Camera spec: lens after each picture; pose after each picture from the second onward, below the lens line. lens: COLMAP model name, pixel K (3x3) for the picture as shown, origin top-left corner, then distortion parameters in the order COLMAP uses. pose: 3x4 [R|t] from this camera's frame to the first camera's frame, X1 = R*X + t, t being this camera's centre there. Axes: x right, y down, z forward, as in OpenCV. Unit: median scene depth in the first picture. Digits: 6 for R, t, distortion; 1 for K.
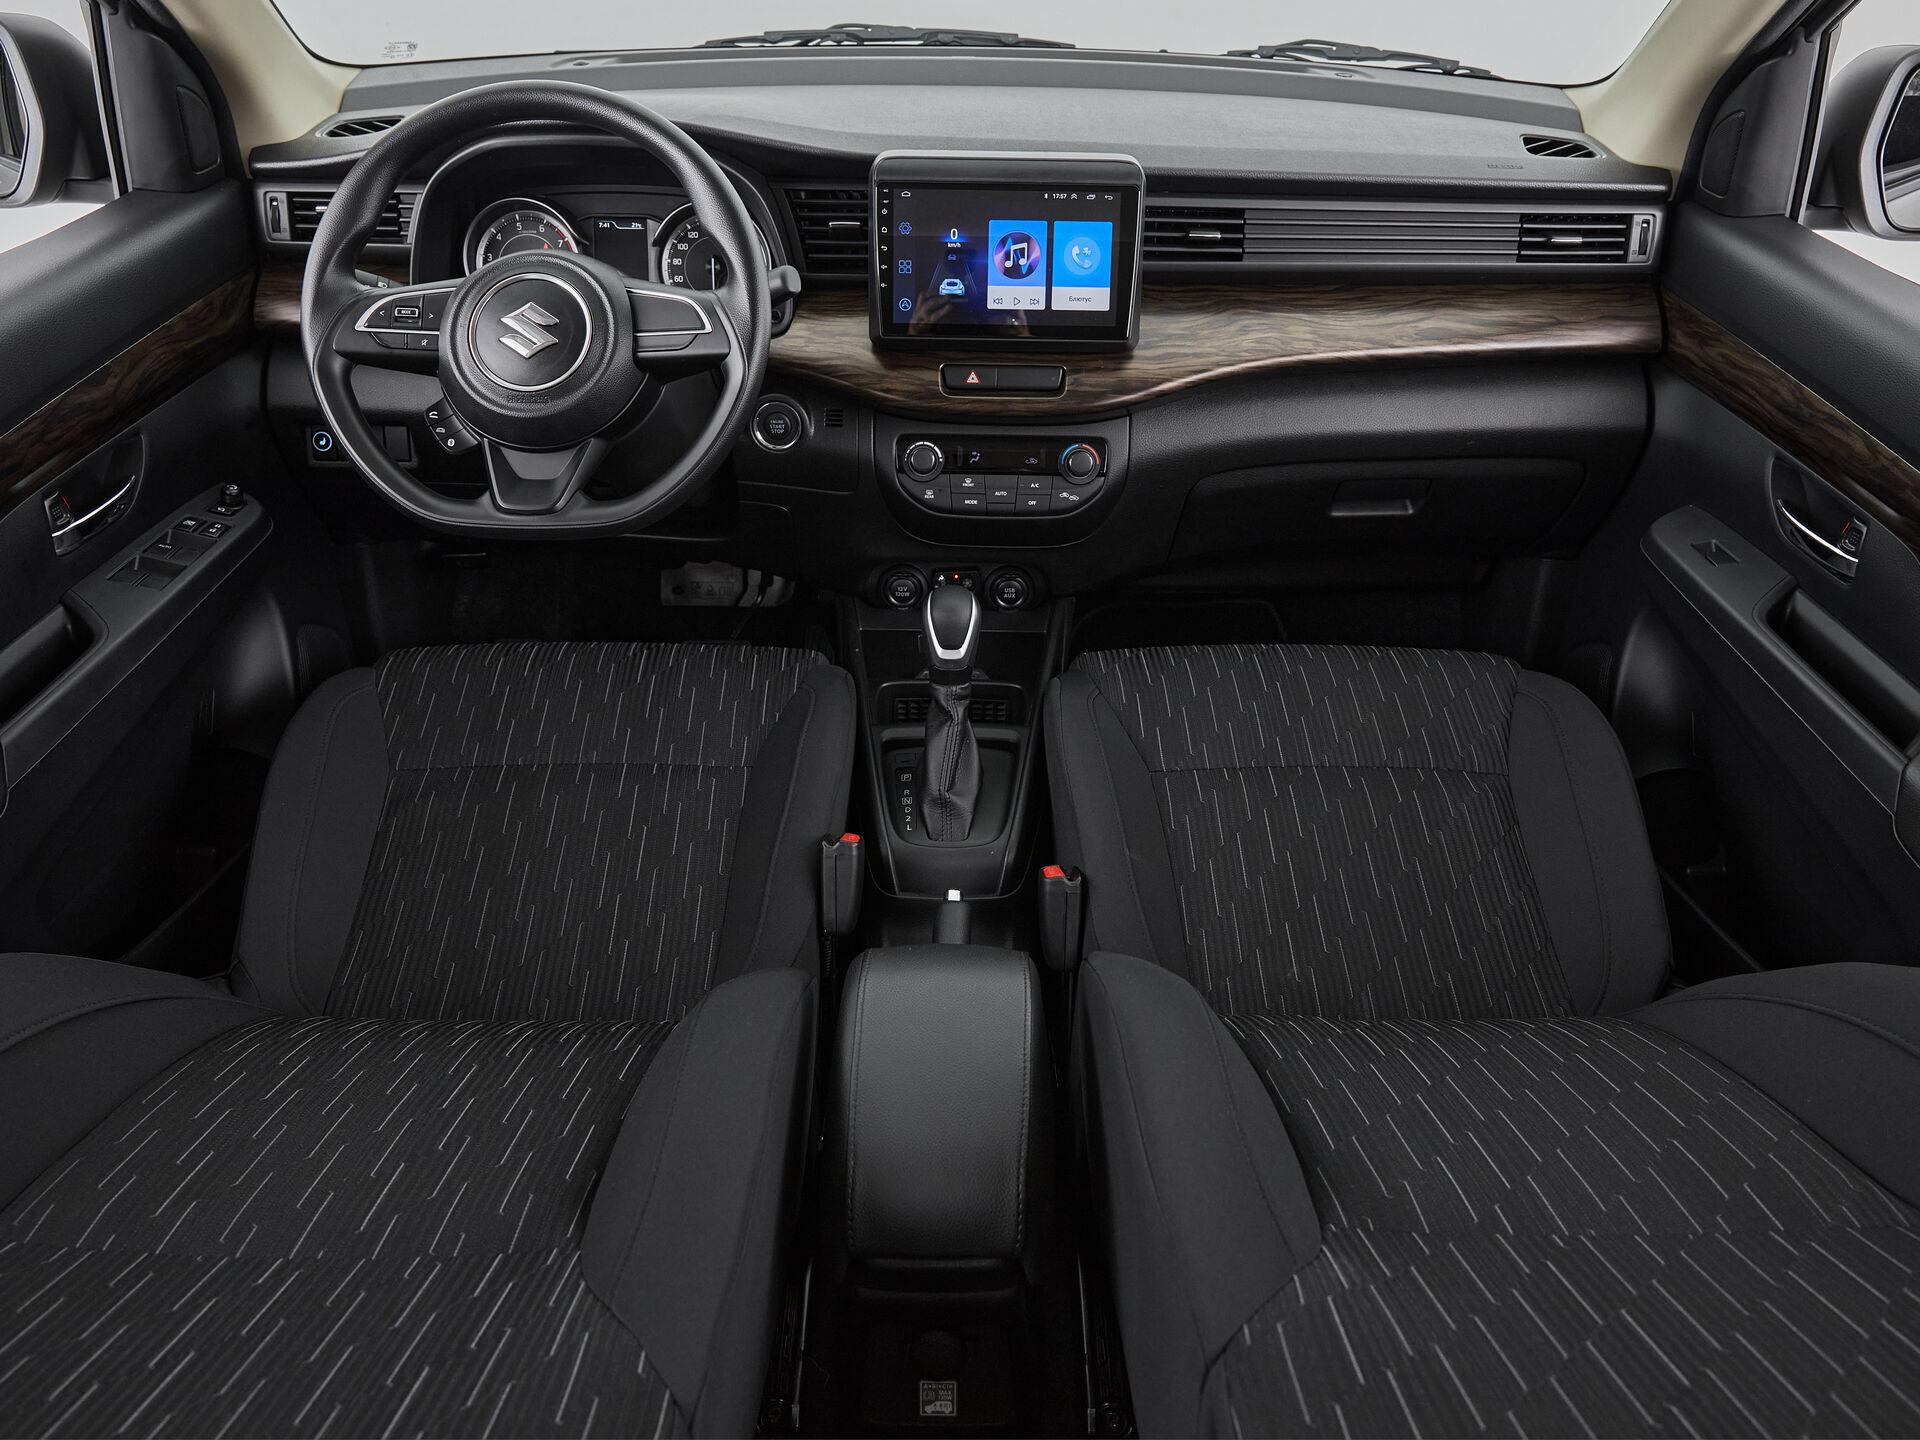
lens RADIAL K [[1771.4, 0, 960.0], [0, 1771.4, 720.0], [0, 0, 1]] dist [-0.011287, -0.011106]
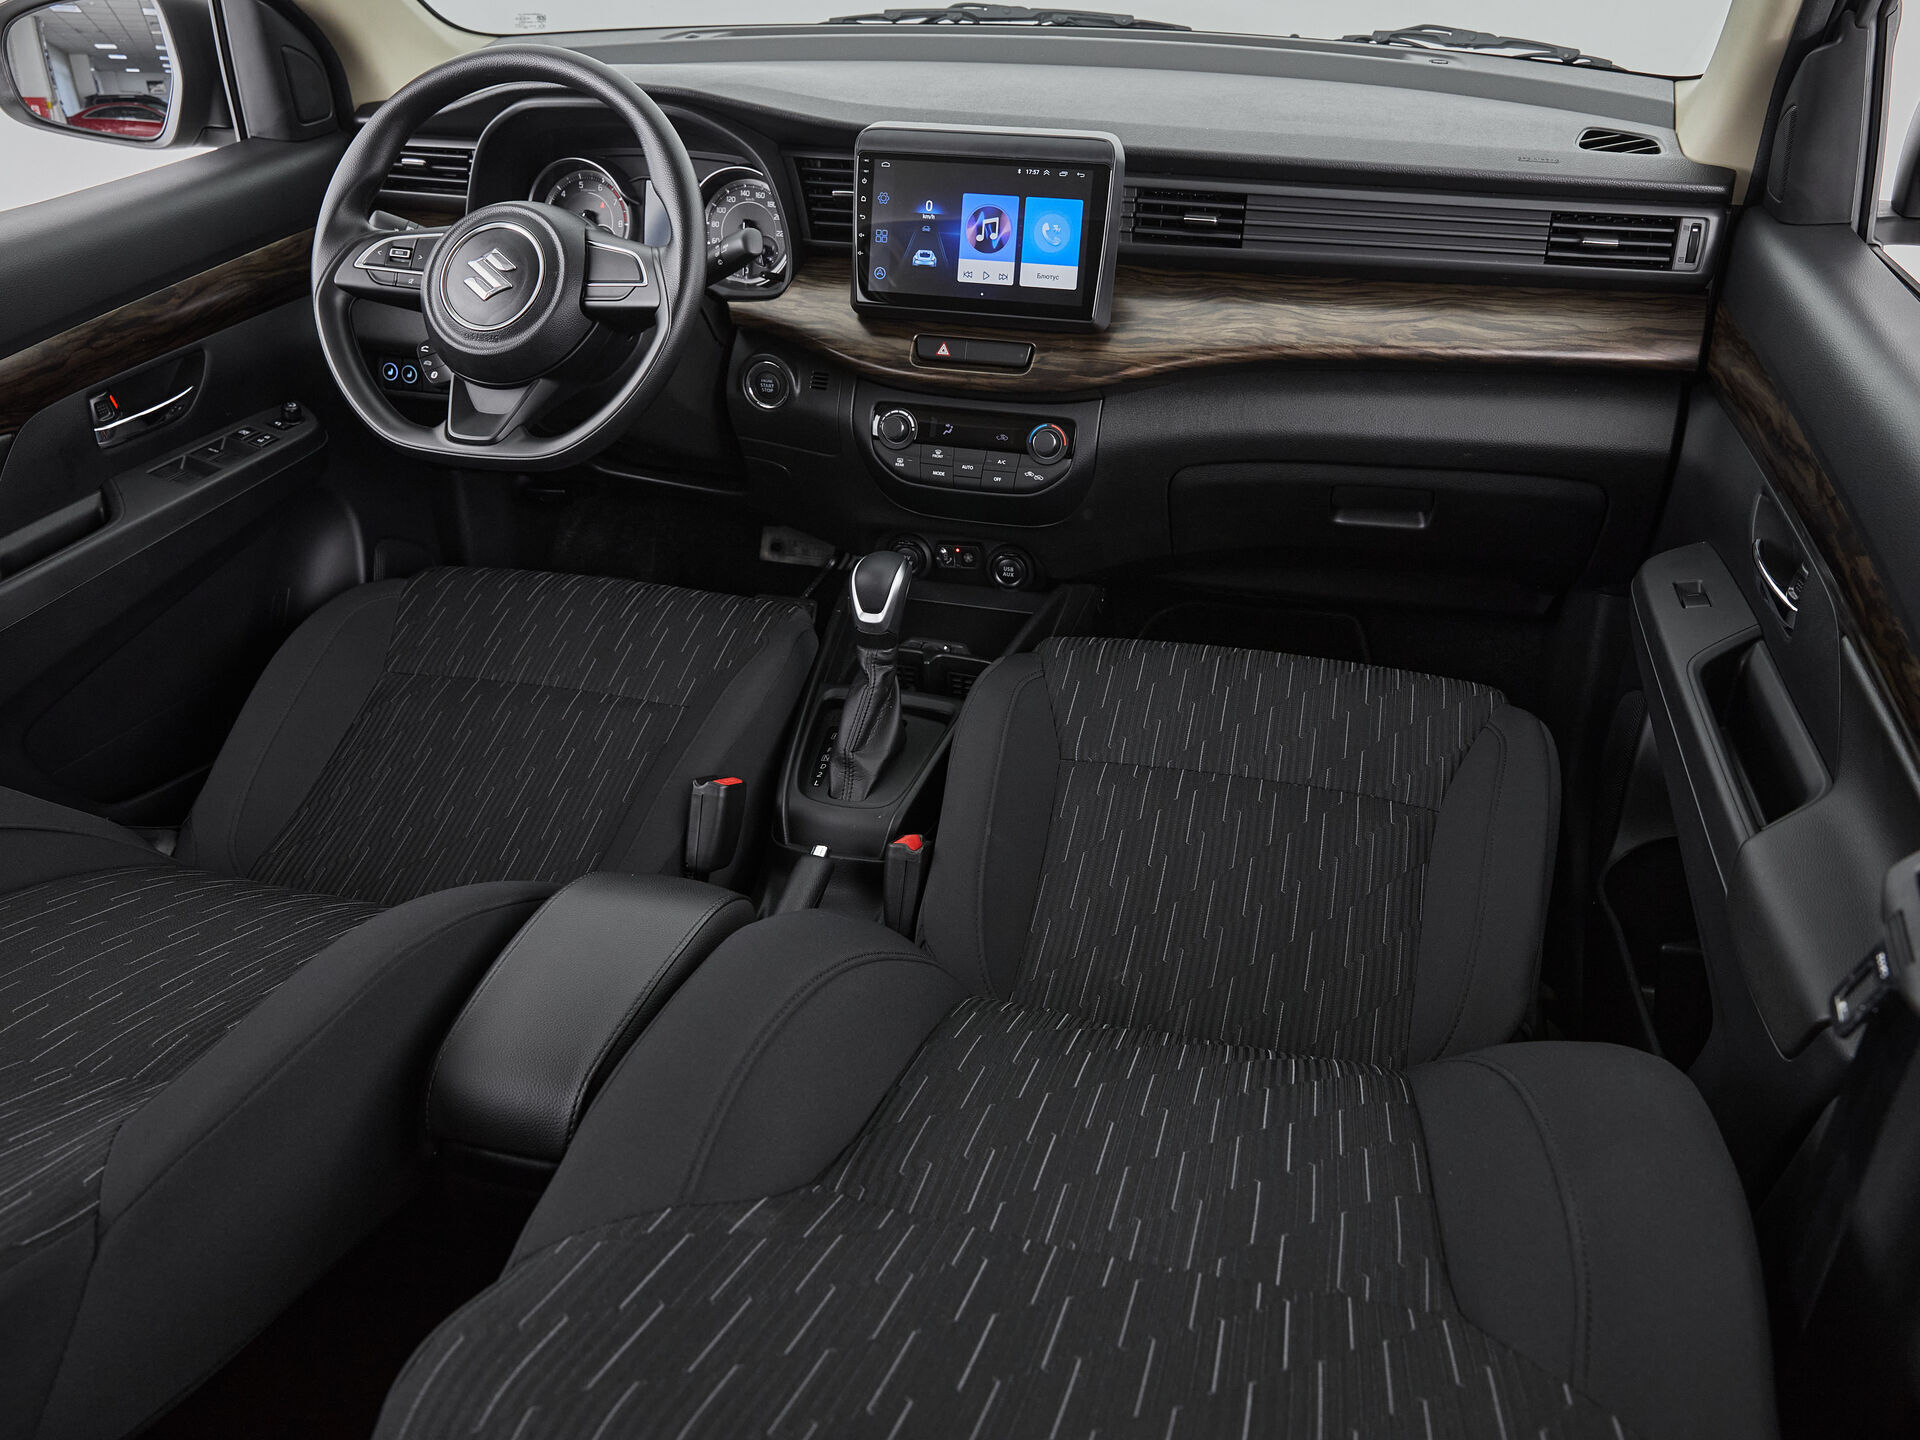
lens RADIAL K [[1771.4, 0, 960.0], [0, 1771.4, 720.0], [0, 0, 1]] dist [-0.011287, -0.011106]
pose [[0.956512, 0.118263, -0.266645, 0.314004], [-0.118674, 0.992825, 0.014632, -0.000058], [0.266462, 0.017648, 0.963684, 0.036325]]
